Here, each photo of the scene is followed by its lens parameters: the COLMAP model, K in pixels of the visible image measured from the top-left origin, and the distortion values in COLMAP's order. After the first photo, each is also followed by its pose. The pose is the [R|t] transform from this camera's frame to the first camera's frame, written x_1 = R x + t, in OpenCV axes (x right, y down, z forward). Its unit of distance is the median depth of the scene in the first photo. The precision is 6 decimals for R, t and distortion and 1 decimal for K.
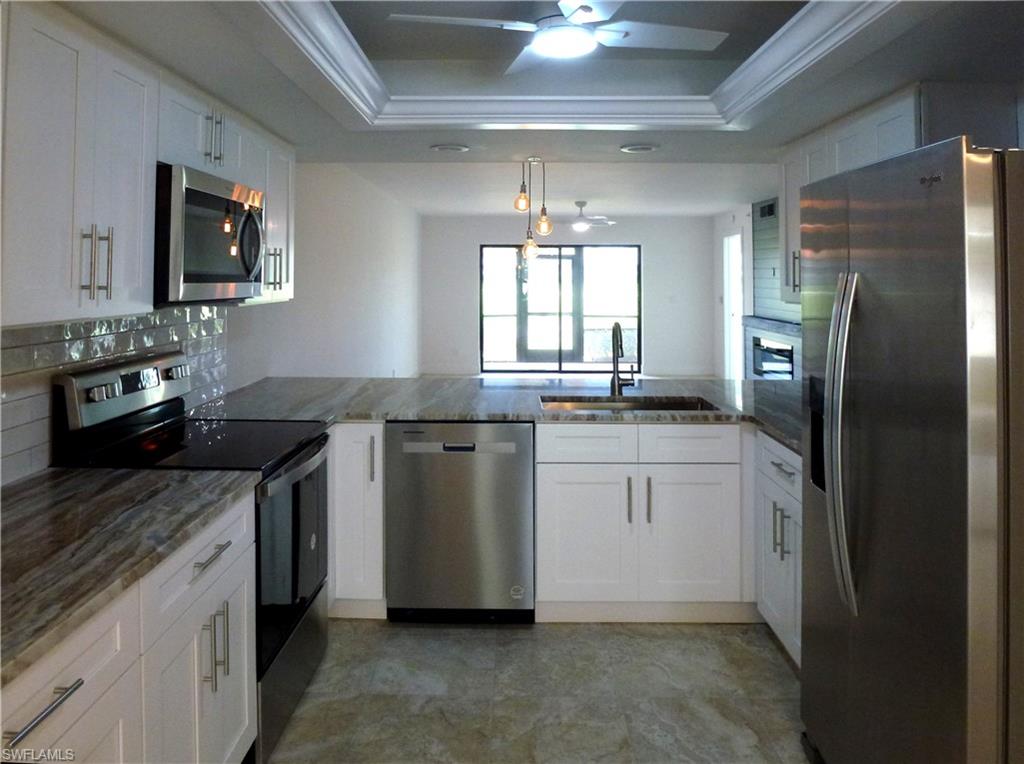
lens RADIAL K [[773.6, 0, 509.2], [0, 773.6, 344.2], [0, 0, 1]] dist [-0.051603, -0.001584]
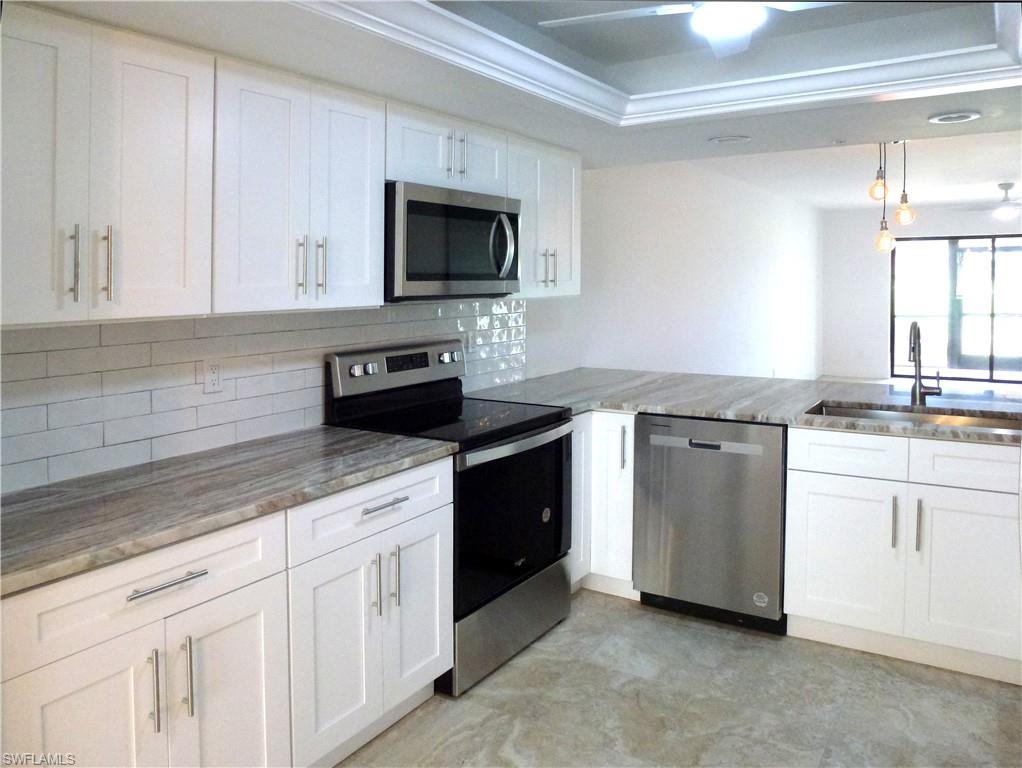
lens RADIAL K [[756.5, 0, 545.1], [0, 756.5, 382.2], [0, 0, 1]] dist [-0.040312, 0.010791]
pose [[0.859657, 0.053476, -0.508065, 0.250422], [-0.027205, 0.997887, 0.059000, 0.001413], [0.510146, -0.036898, 0.859296, 0.061224]]
